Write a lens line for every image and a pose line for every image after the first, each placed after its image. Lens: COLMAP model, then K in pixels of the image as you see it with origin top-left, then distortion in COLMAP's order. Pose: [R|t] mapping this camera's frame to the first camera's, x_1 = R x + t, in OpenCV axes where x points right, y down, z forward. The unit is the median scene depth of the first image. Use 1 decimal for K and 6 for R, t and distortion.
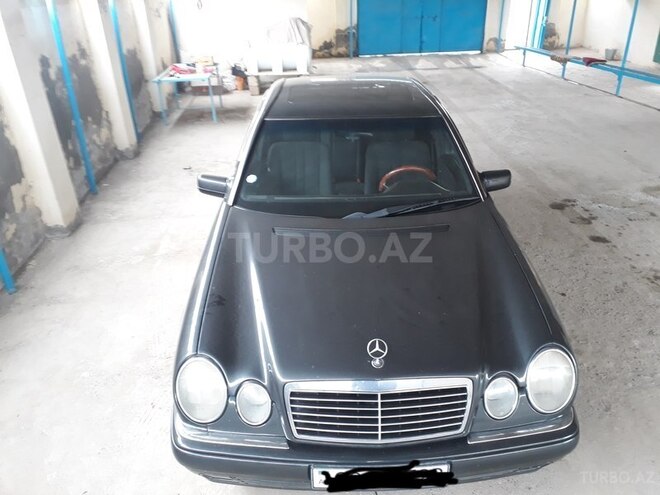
lens RADIAL K [[533.9, 0, 332.5], [0, 533.9, 248.4], [0, 0, 1]] dist [0.007937, 0.000176]
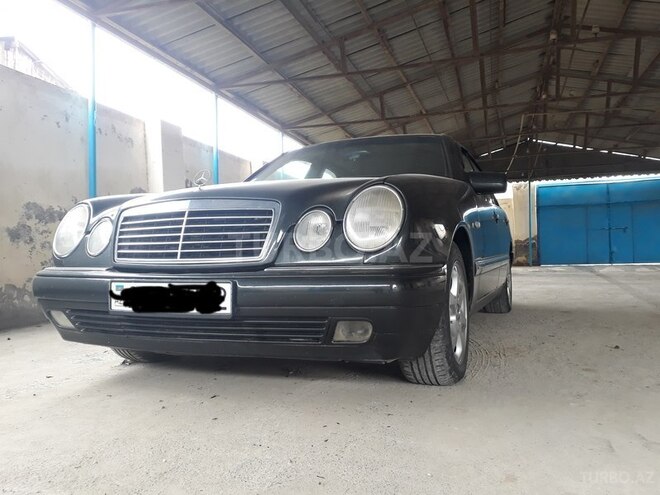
lens RADIAL K [[533.9, 0, 331.1], [0, 533.9, 247.3], [0, 0, 1]] dist [0.007937, 0.000176]
pose [[0.918818, -0.001943, -0.394677, 0.145925], [-0.174213, 0.895303, -0.409978, 0.140400], [0.354152, 0.445453, 0.822282, 0.065996]]
